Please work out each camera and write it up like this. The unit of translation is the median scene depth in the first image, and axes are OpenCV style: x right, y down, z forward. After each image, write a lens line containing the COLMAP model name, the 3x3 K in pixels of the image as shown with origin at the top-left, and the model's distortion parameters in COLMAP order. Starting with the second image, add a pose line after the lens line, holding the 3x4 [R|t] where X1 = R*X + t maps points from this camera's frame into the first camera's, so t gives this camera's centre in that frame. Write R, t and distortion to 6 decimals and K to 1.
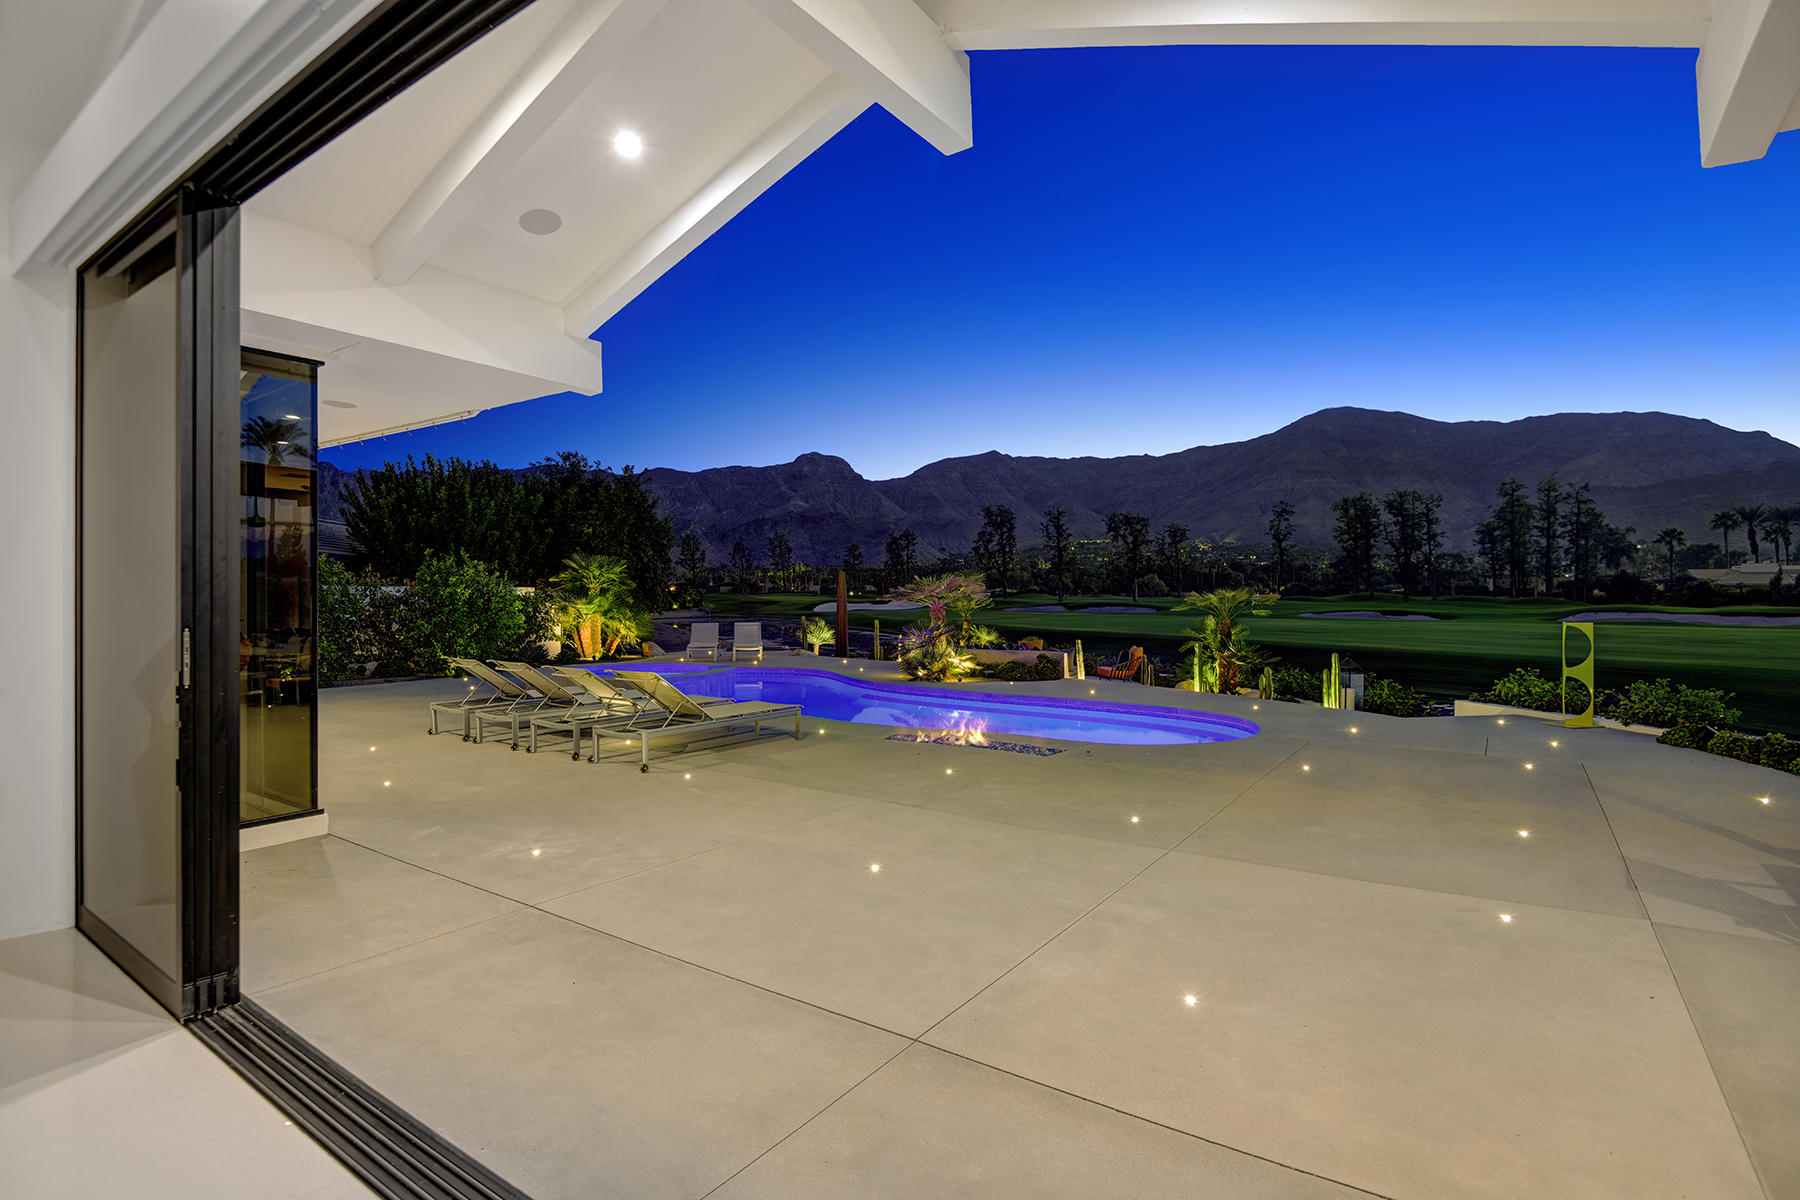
lens RADIAL K [[869.3, 0, 904.6], [0, 869.3, 594.1], [0, 0, 1]] dist [0.012783, -0.029654]
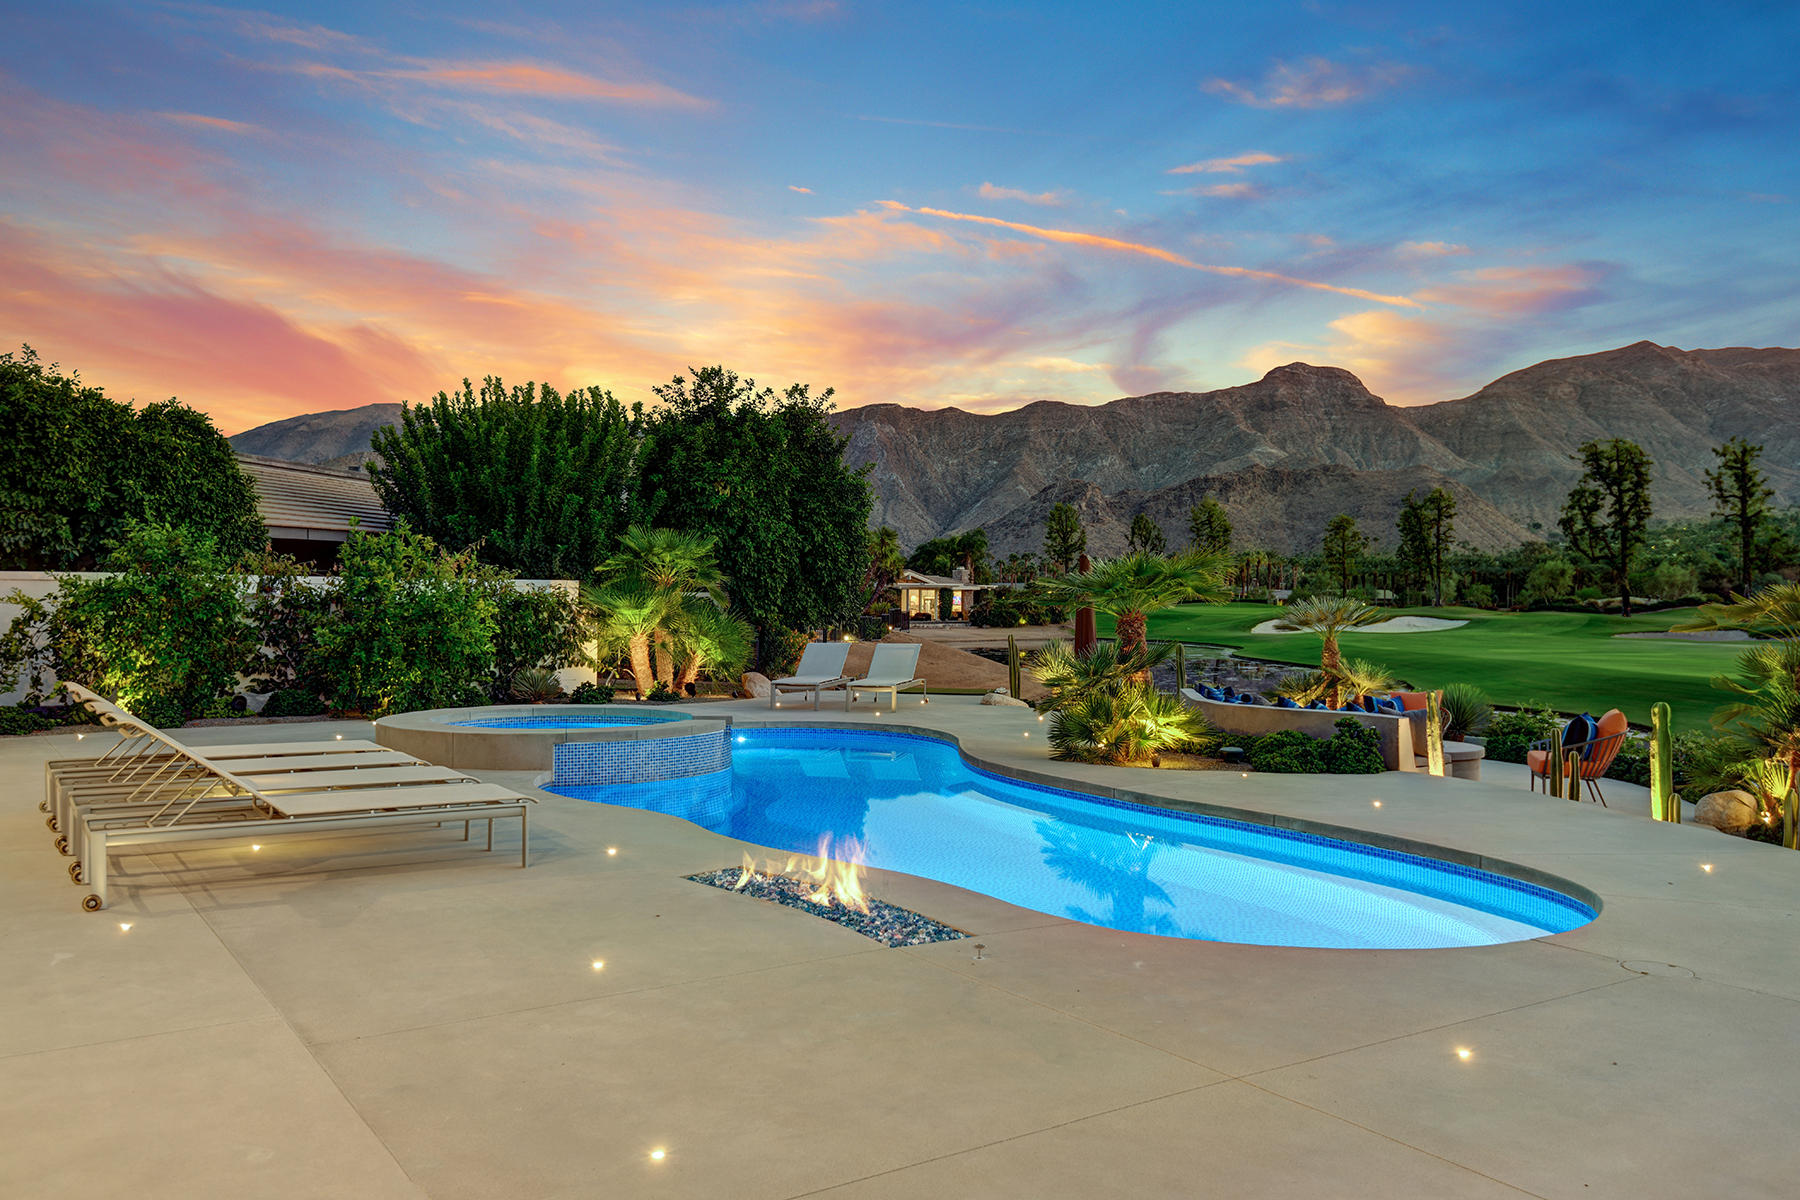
lens RADIAL K [[1432.2, 0, 906.6], [0, 1432.2, 599.9], [0, 0, 1]] dist [0.051280, -0.042821]
pose [[0.932934, 0.008306, -0.359952, 0.027536], [-0.009297, 0.999956, -0.001021, 0.000801], [0.359927, 0.004299, 0.932970, 0.021012]]
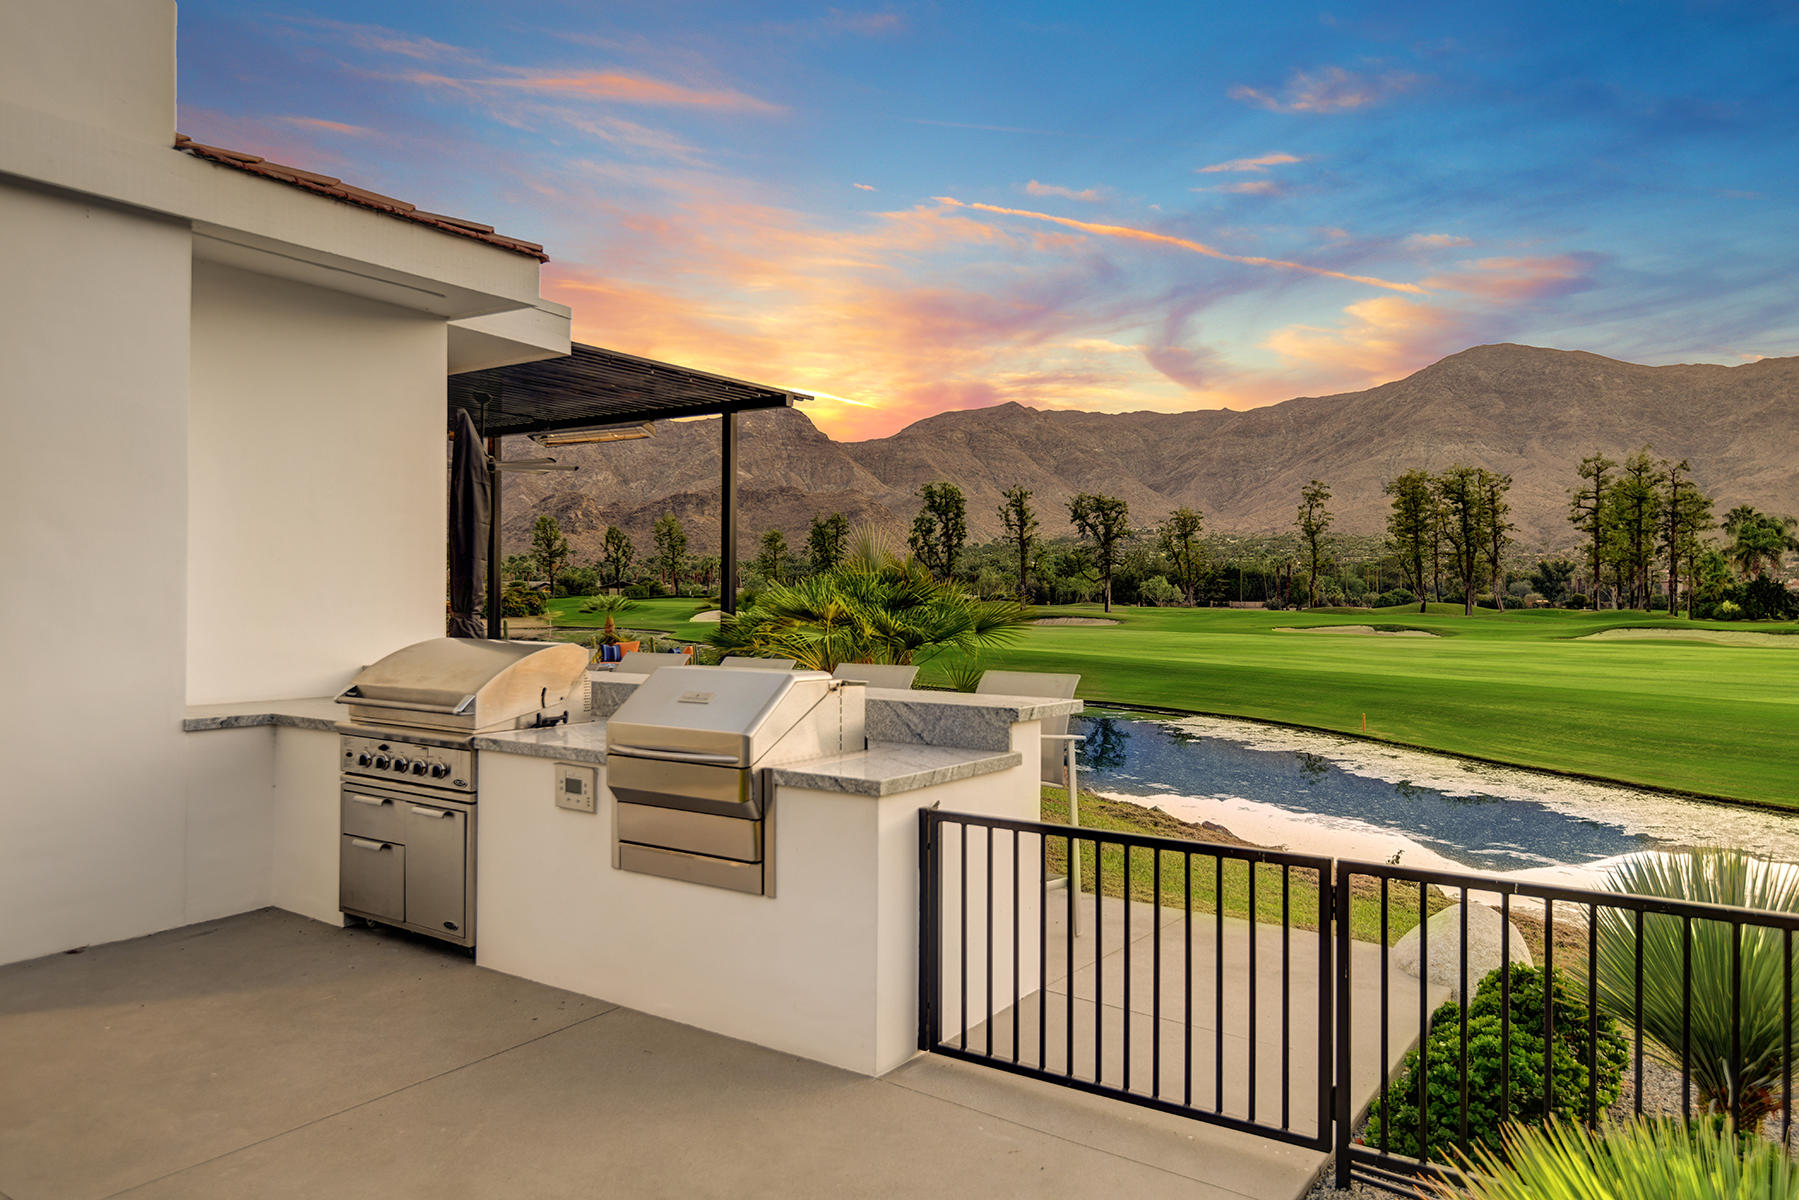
lens RADIAL K [[1214.9, 0, 899.5], [0, 1214.9, 600.0], [0, 0, 1]] dist [0.046961, 0.000842]
pose [[0.999918, 0.008554, 0.009510, 0.071704], [-0.008544, 0.999963, -0.001134, 0.000789], [-0.009519, 0.001053, 0.999954, -0.064086]]
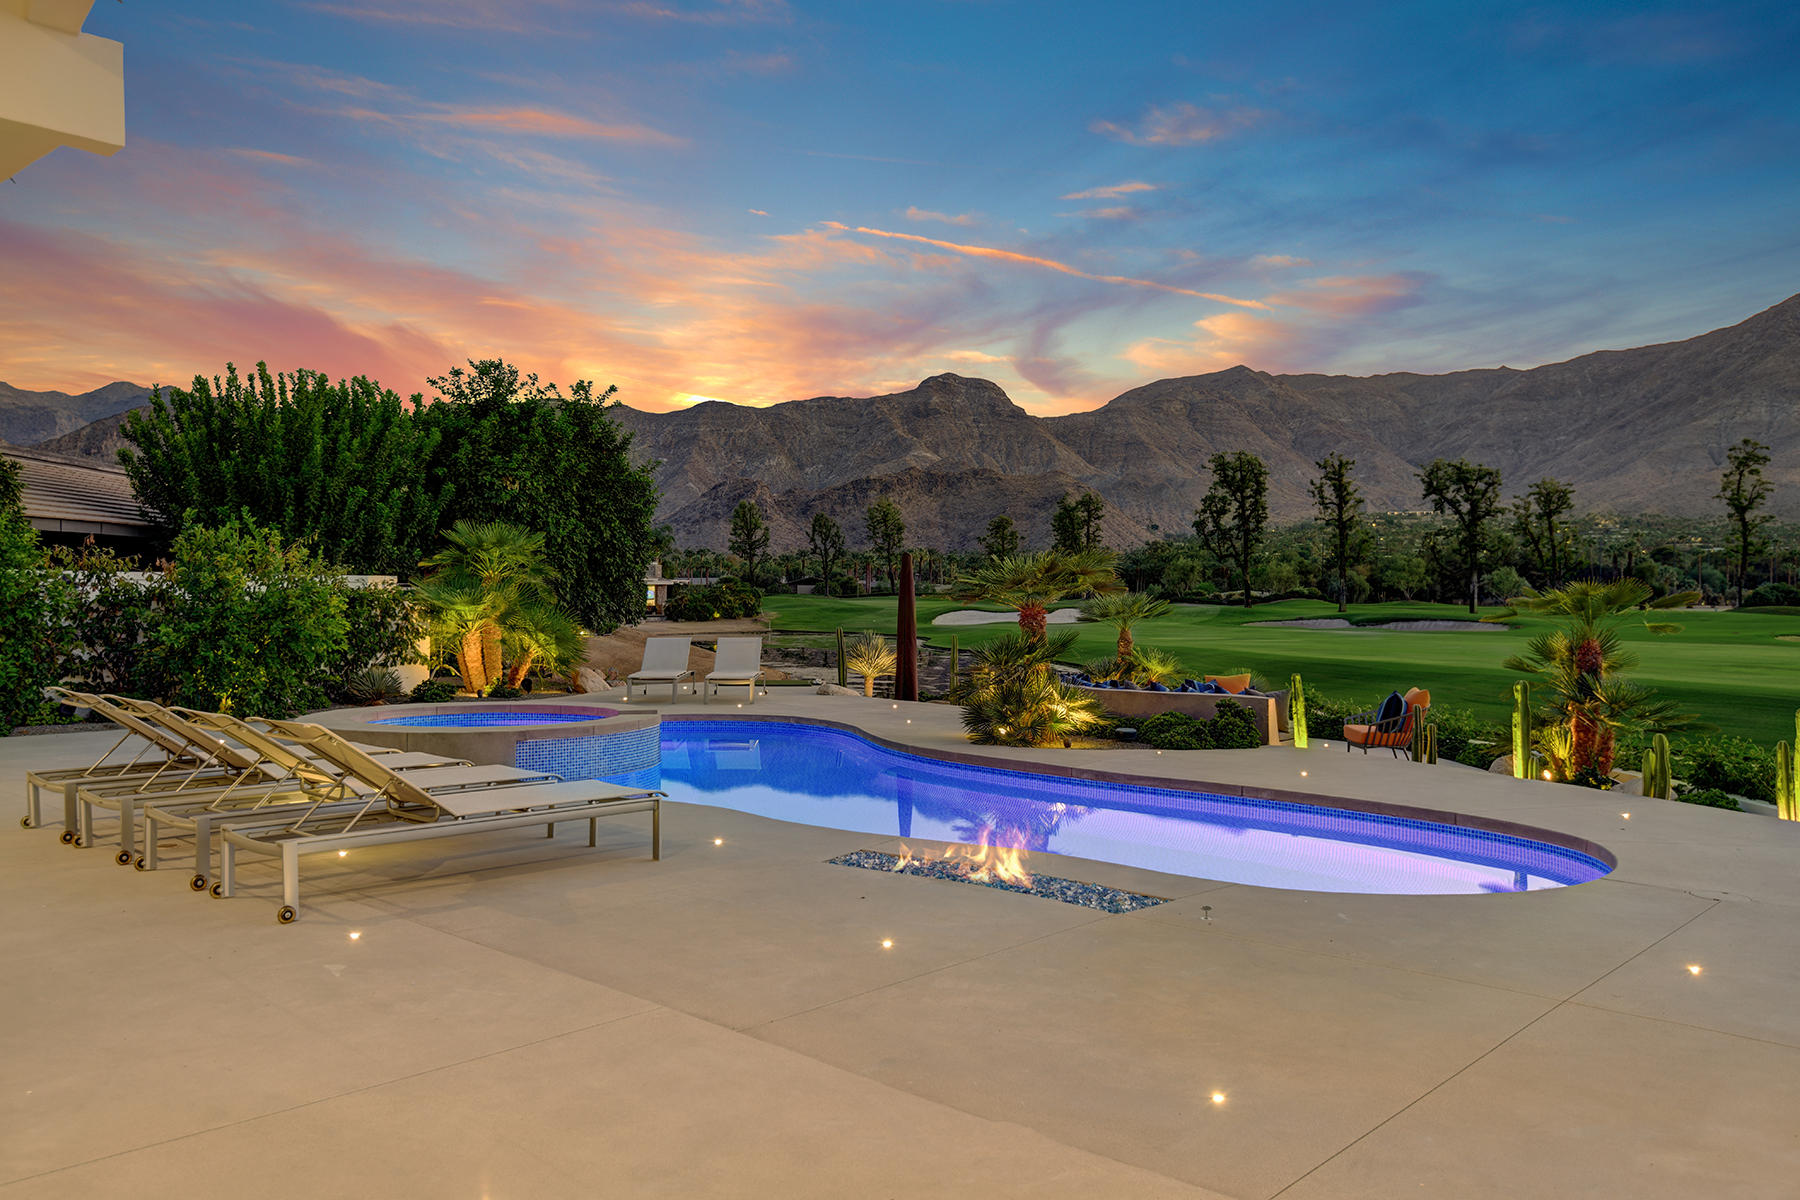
lens RADIAL K [[1381.2, 0, 904.7], [0, 1381.2, 601.4], [0, 0, 1]] dist [0.035985, -0.006333]
pose [[0.990936, 0.006755, -0.134165, 0.009473], [-0.006486, 0.999976, 0.002444, 0.000850], [0.134179, -0.001551, 0.990956, 0.014586]]
